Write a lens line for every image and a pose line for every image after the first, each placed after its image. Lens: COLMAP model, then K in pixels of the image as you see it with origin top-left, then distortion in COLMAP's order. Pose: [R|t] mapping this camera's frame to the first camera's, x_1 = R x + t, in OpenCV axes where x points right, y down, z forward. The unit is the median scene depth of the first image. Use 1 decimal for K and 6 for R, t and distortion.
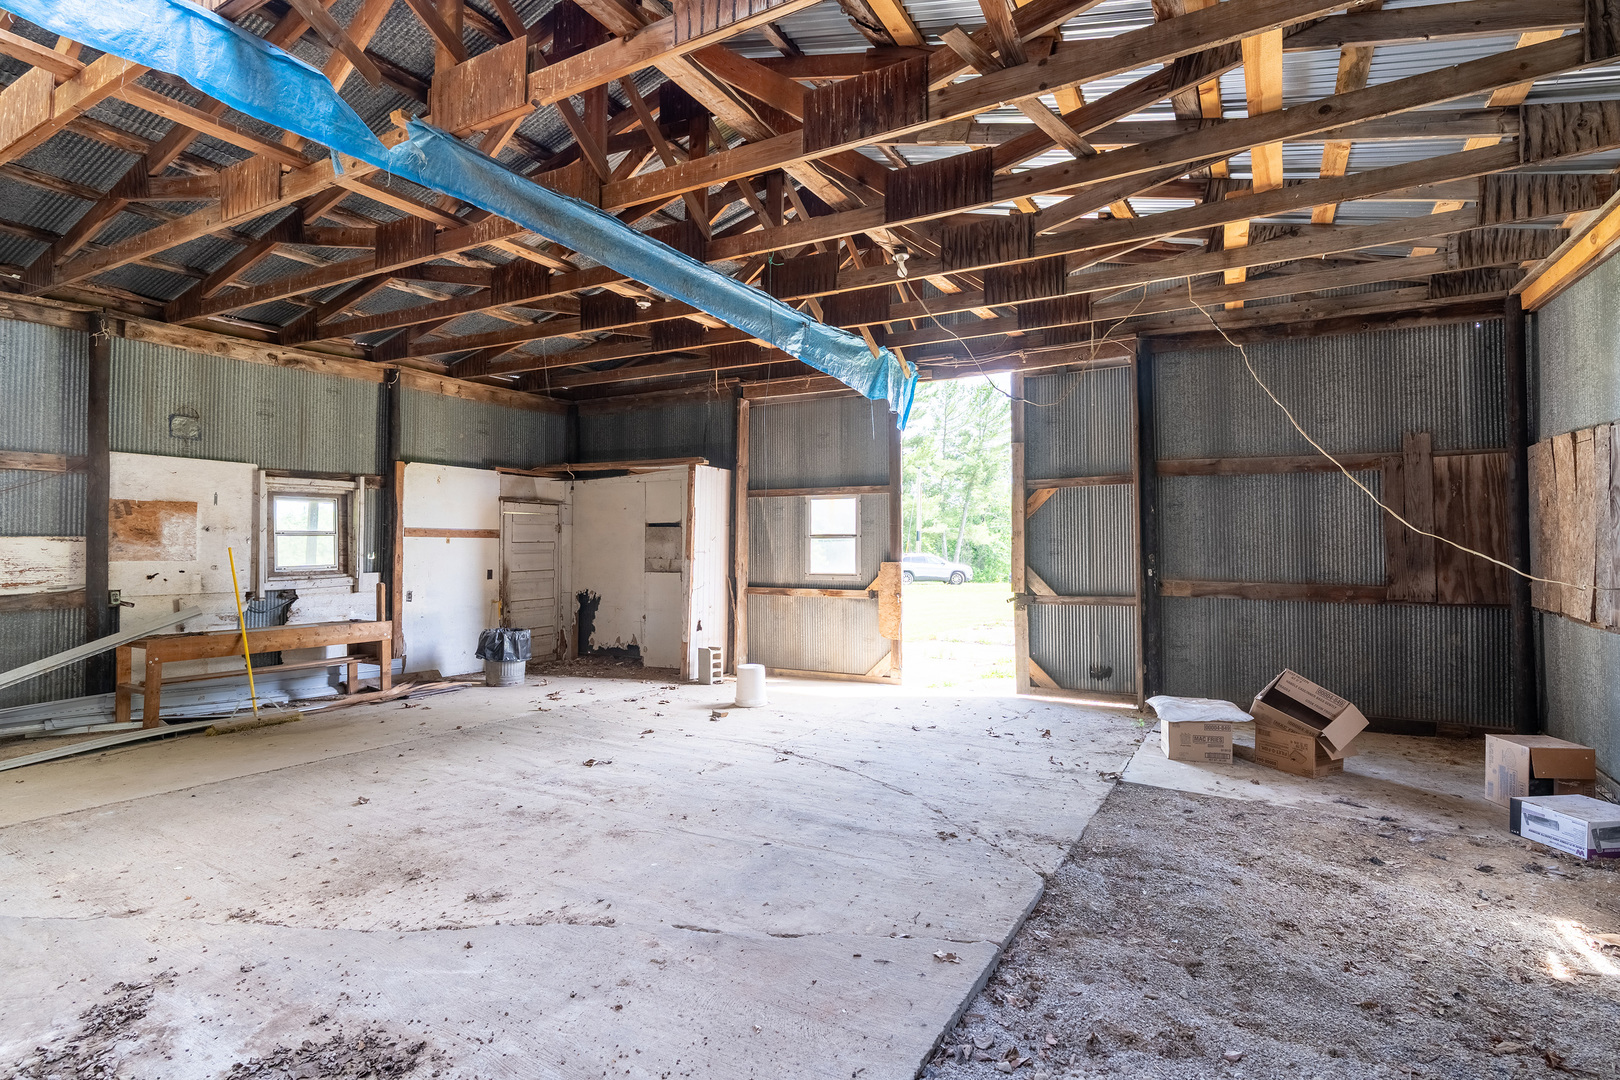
lens RADIAL K [[774.4, 0, 809.3], [0, 774.4, 537.2], [0, 0, 1]] dist [-0.000267, 0.005431]
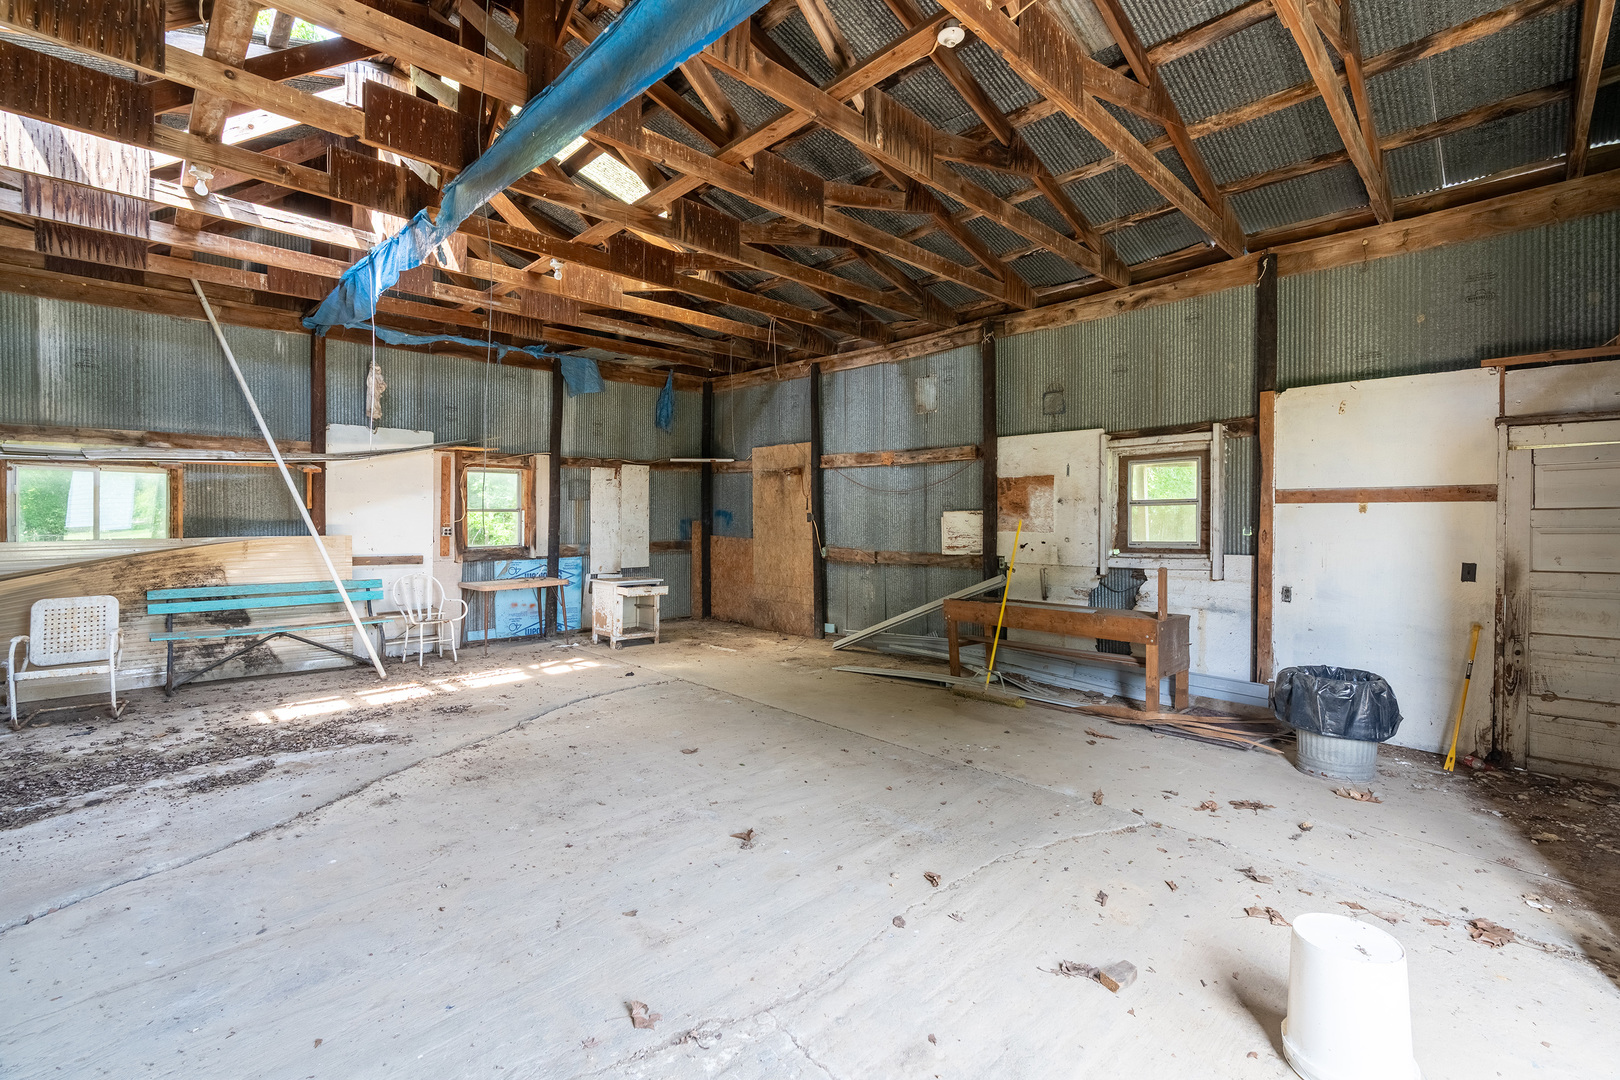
lens RADIAL K [[774.4, 0, 802.1], [0, 774.4, 524.3], [0, 0, 1]] dist [-0.000267, 0.005431]
pose [[-0.301454, 0.010746, -0.953420, 0.293457], [0.015958, 0.999853, 0.006224, 0.008243], [0.953347, -0.013339, -0.301582, 1.026644]]
